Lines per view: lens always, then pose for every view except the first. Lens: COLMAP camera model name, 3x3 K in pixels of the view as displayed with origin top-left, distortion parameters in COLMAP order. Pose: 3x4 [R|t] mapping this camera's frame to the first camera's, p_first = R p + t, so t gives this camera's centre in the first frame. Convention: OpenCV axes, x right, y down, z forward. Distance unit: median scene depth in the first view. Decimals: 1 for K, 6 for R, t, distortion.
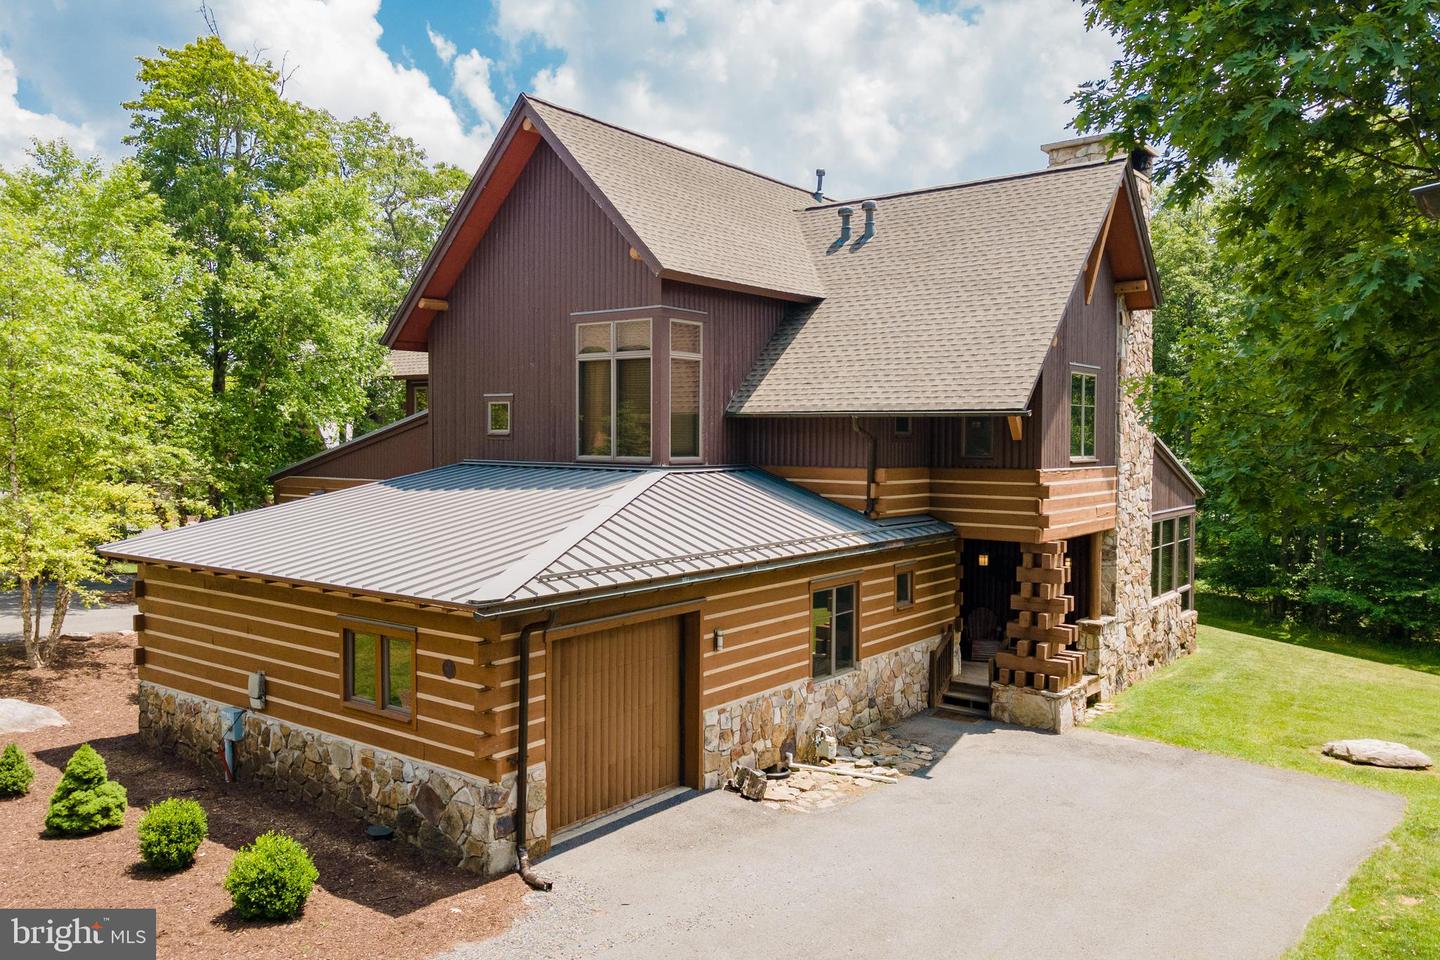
lens RADIAL K [[1062.1, 0, 720.0], [0, 1062.1, 480.0], [0, 0, 1]] dist [0.007082, 0.094293]
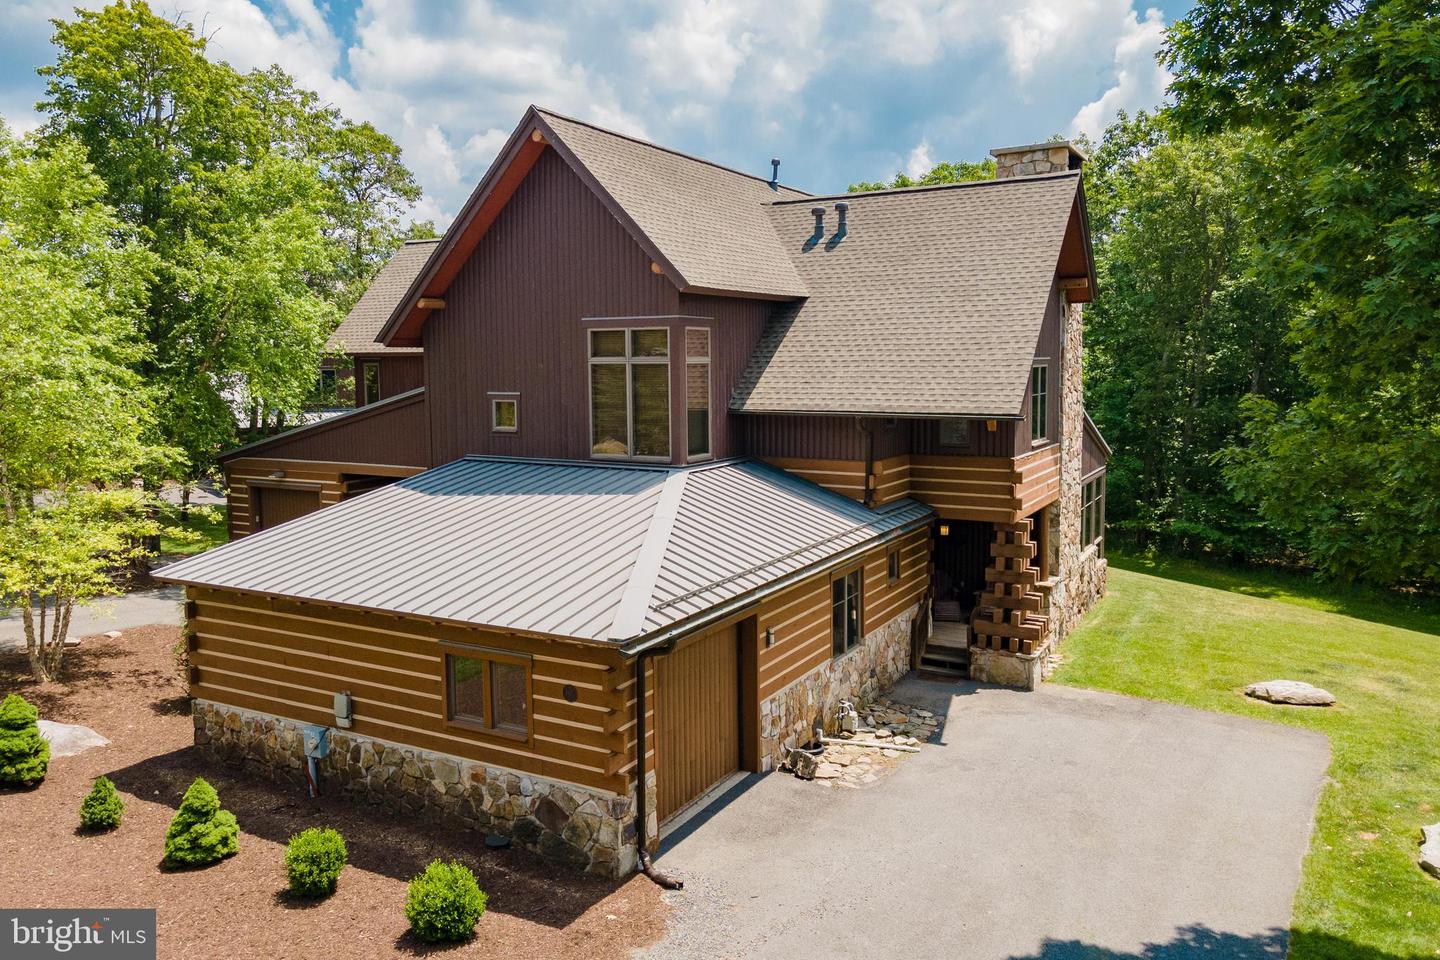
lens RADIAL K [[1043.0, 0, 718.7], [0, 1043.0, 453.1], [0, 0, 1]] dist [-0.000612, 0.117844]
pose [[0.989515, -0.026304, 0.142011, -0.169021], [0.019131, 0.998482, 0.051646, -0.080876], [-0.143154, -0.048388, 0.988517, -0.042794]]
